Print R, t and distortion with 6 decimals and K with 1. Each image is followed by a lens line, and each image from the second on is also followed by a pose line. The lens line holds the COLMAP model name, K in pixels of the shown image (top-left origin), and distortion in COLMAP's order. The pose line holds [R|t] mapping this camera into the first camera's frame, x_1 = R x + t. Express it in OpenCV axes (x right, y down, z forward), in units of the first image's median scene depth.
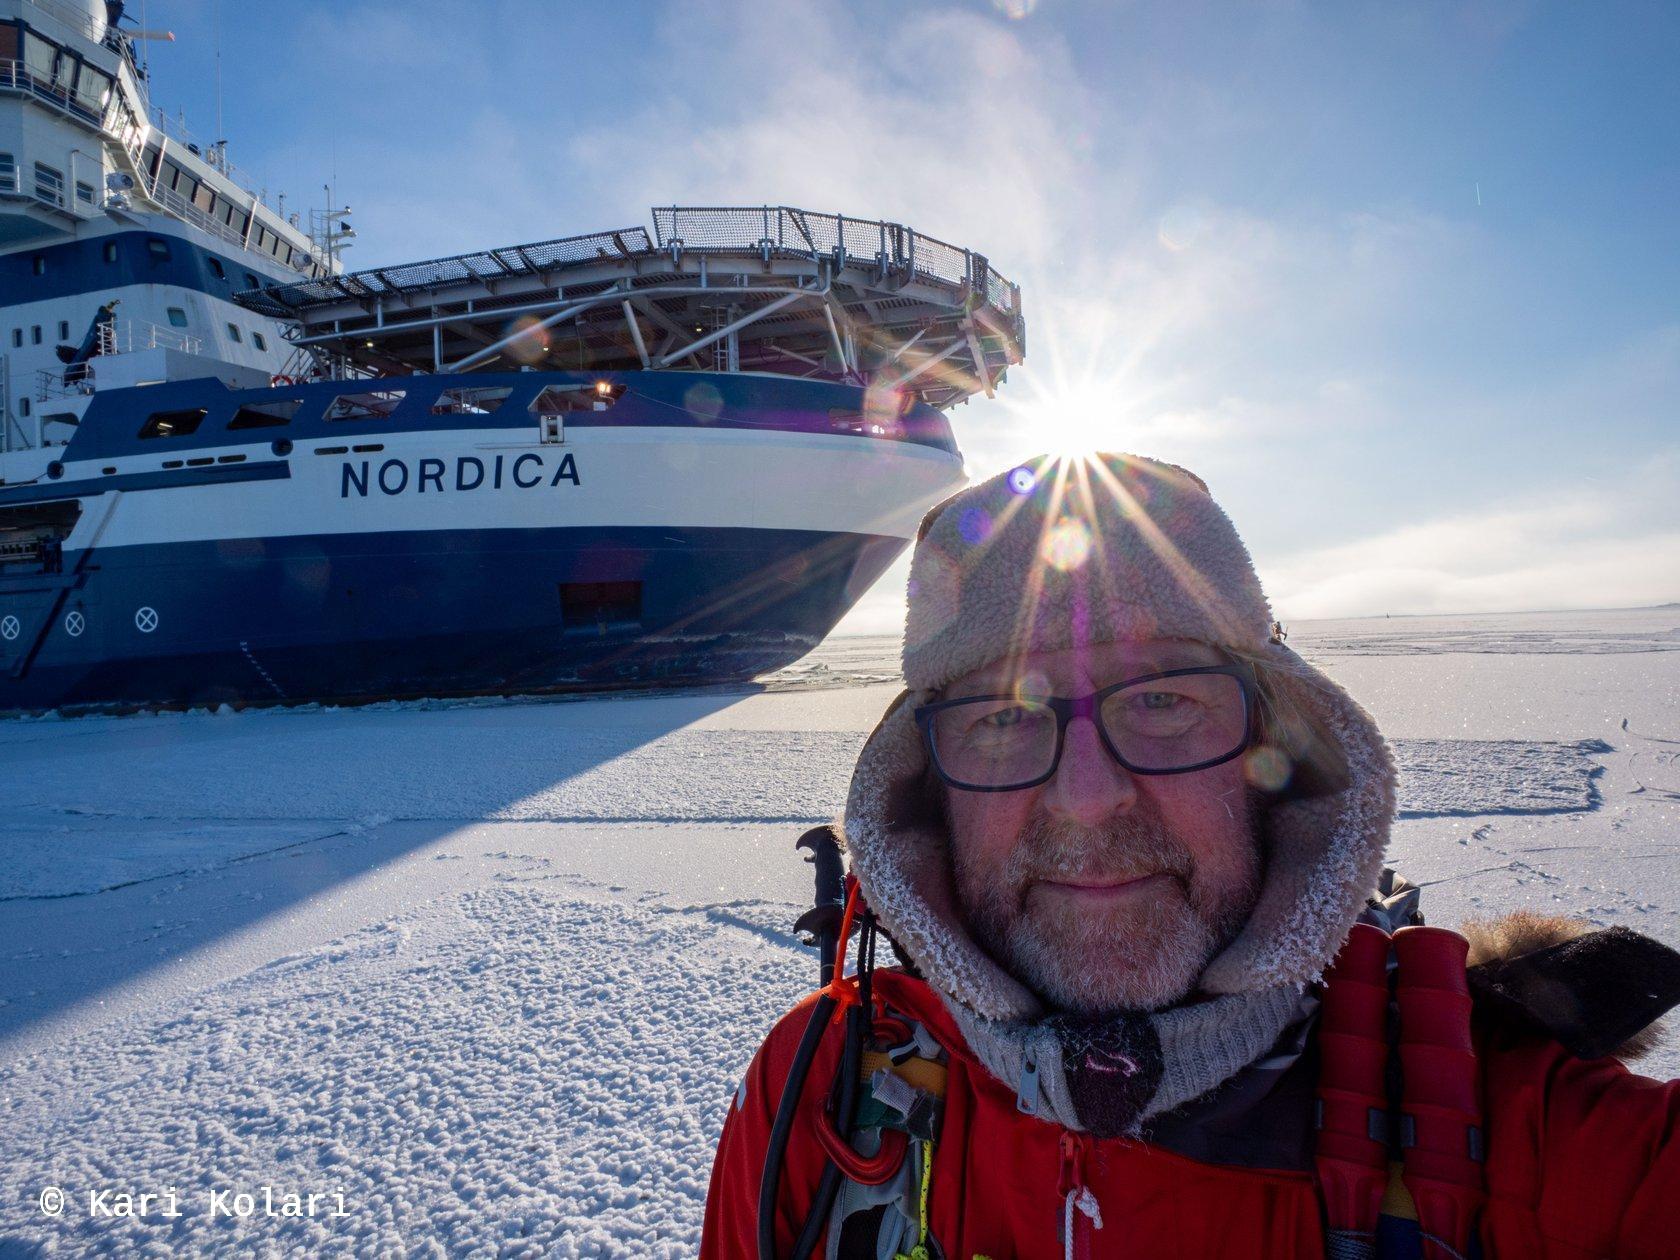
lens RADIAL K [[904.2, 0, 847.9], [0, 904.2, 638.6], [0, 0, 1]] dist [-0.015547, 0.003131]
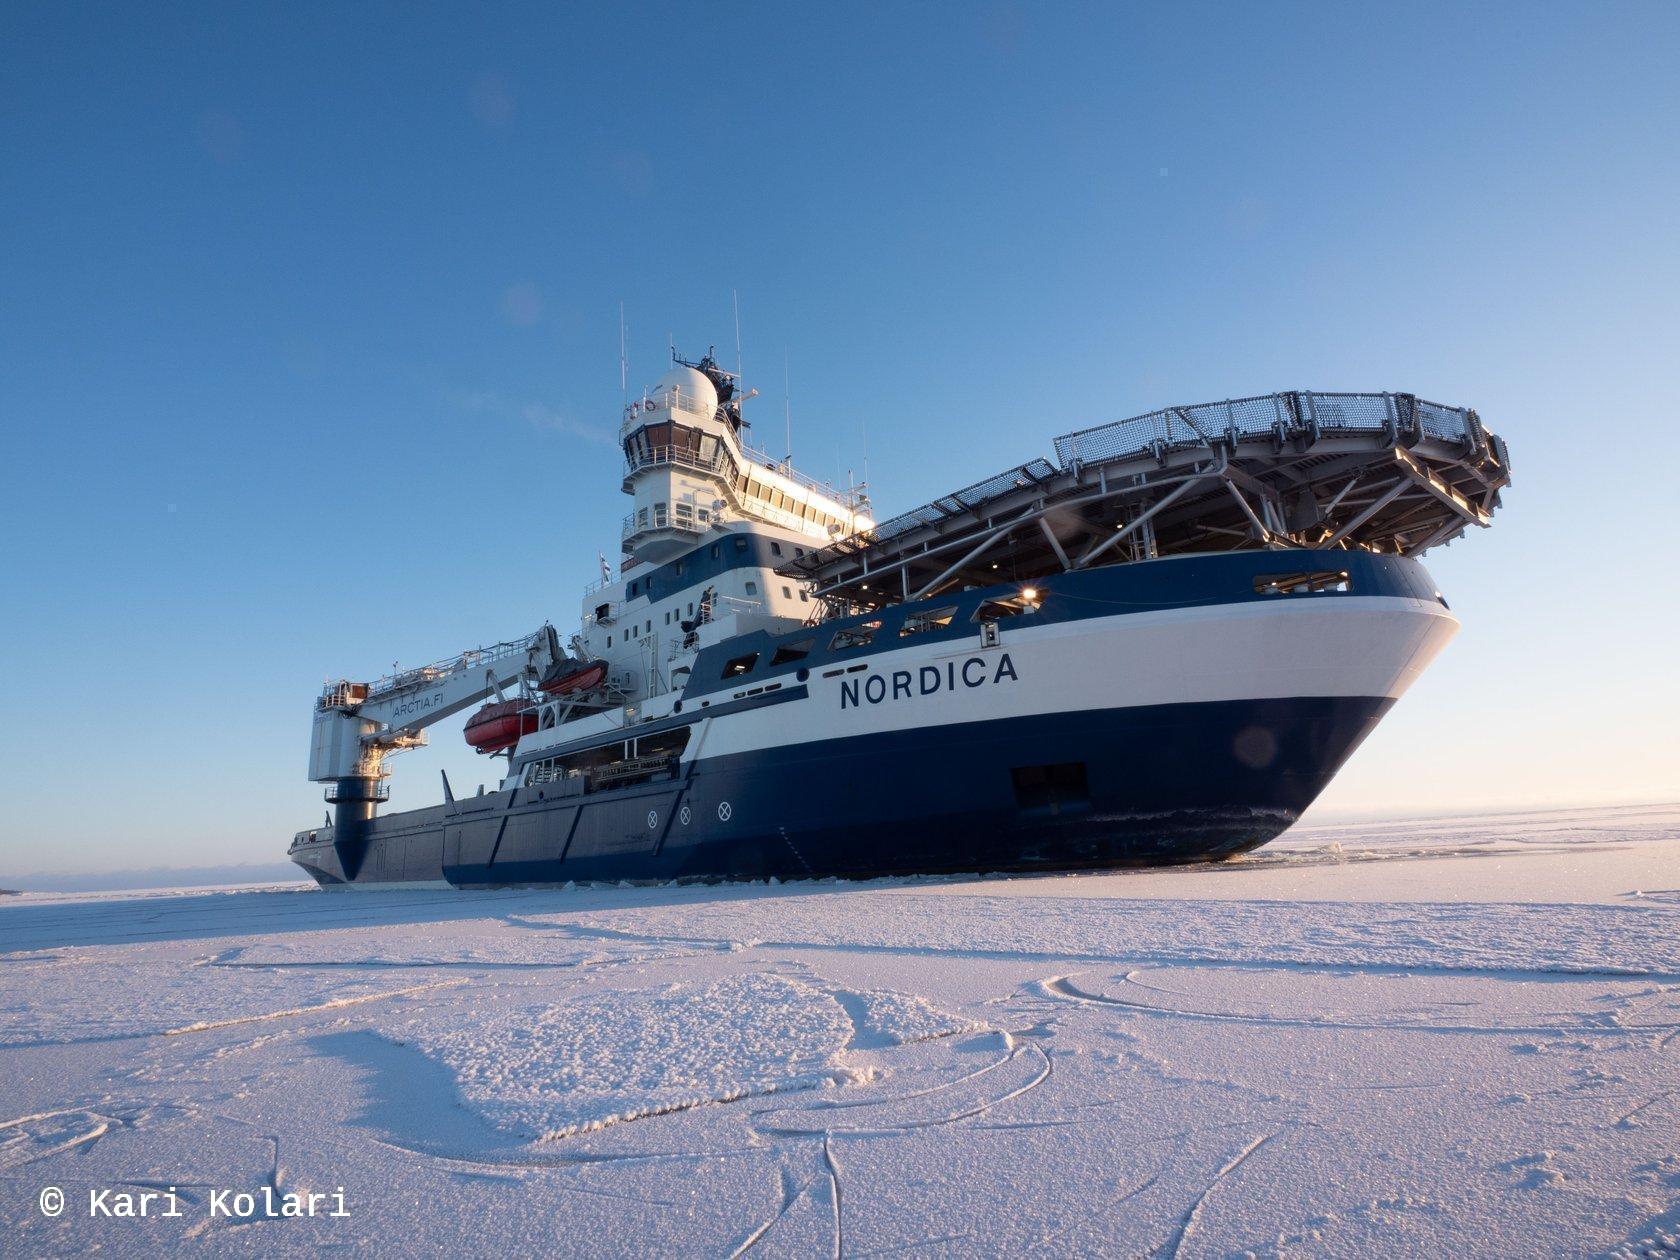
lens RADIAL K [[904.2, 0, 844.8], [0, 904.2, 617.7], [0, 0, 1]] dist [-0.015547, 0.003131]
pose [[0.829495, -0.142590, -0.540005, 0.149314], [0.018304, 0.973282, -0.228882, 0.010163], [0.558214, 0.179972, 0.809943, -0.055682]]
